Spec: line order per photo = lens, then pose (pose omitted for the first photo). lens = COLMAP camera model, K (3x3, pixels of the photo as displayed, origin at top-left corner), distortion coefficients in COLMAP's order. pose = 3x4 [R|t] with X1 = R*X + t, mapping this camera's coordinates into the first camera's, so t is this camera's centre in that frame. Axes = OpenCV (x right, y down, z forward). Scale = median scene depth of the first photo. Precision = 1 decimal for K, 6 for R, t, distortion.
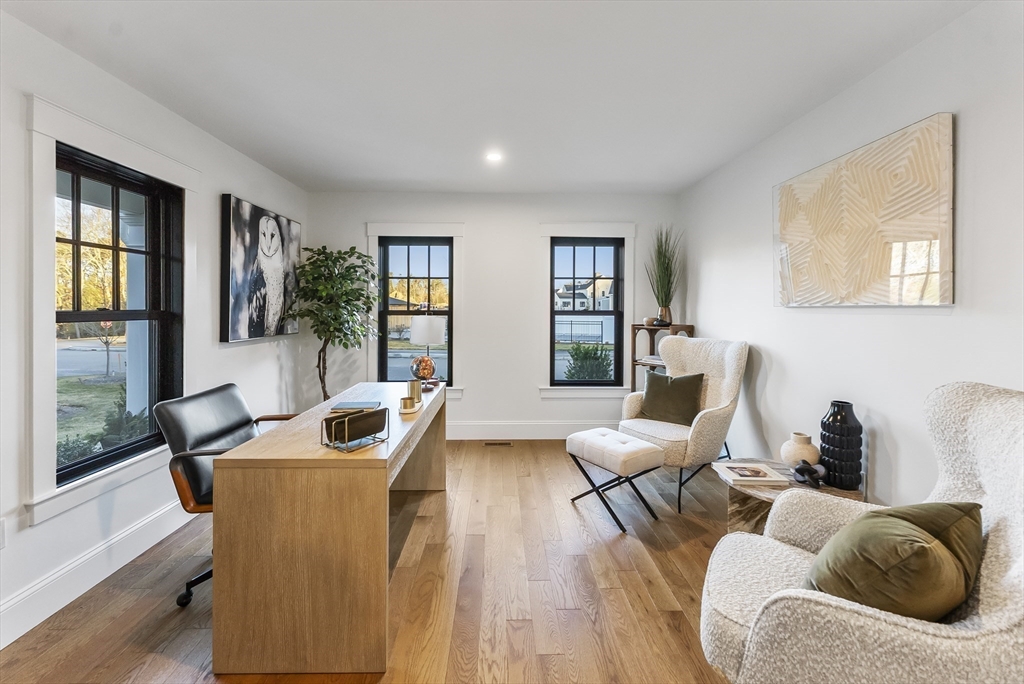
lens RADIAL K [[435.3, 0, 511.8], [0, 435.3, 310.1], [0, 0, 1]] dist [0.000087, 0.000004]
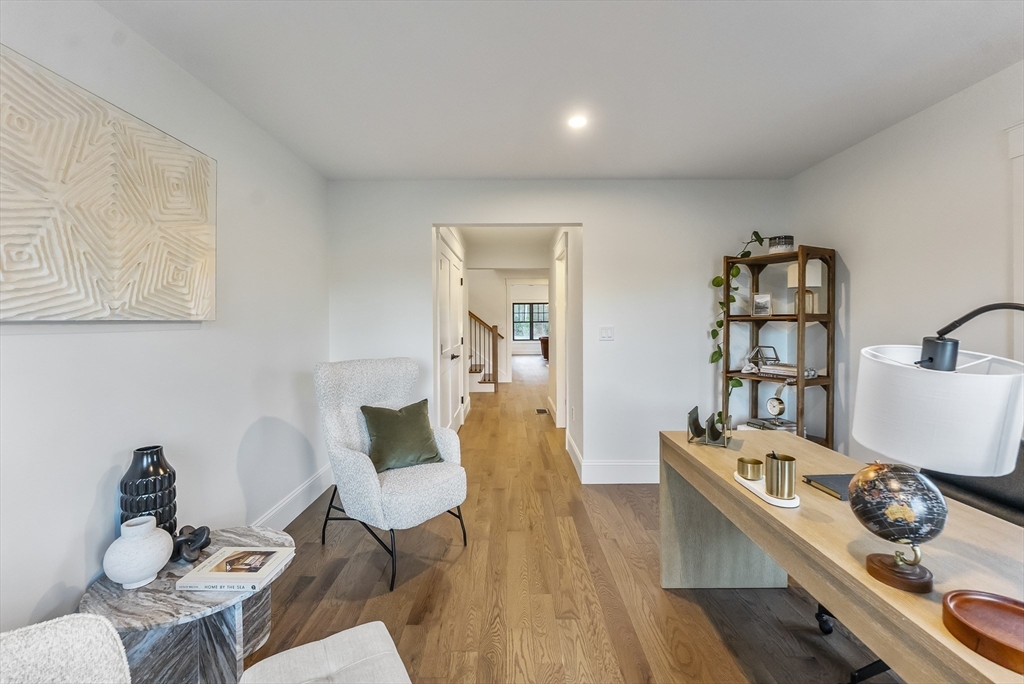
lens RADIAL K [[445.7, 0, 509.8], [0, 445.7, 322.1], [0, 0, 1]] dist [-0.000011, -0.000040]
pose [[-0.999567, -0.001712, 0.029382, 0.106170], [-0.001417, 0.999948, 0.010068, -0.015209], [-0.029397, 0.010022, -0.999518, 1.721875]]
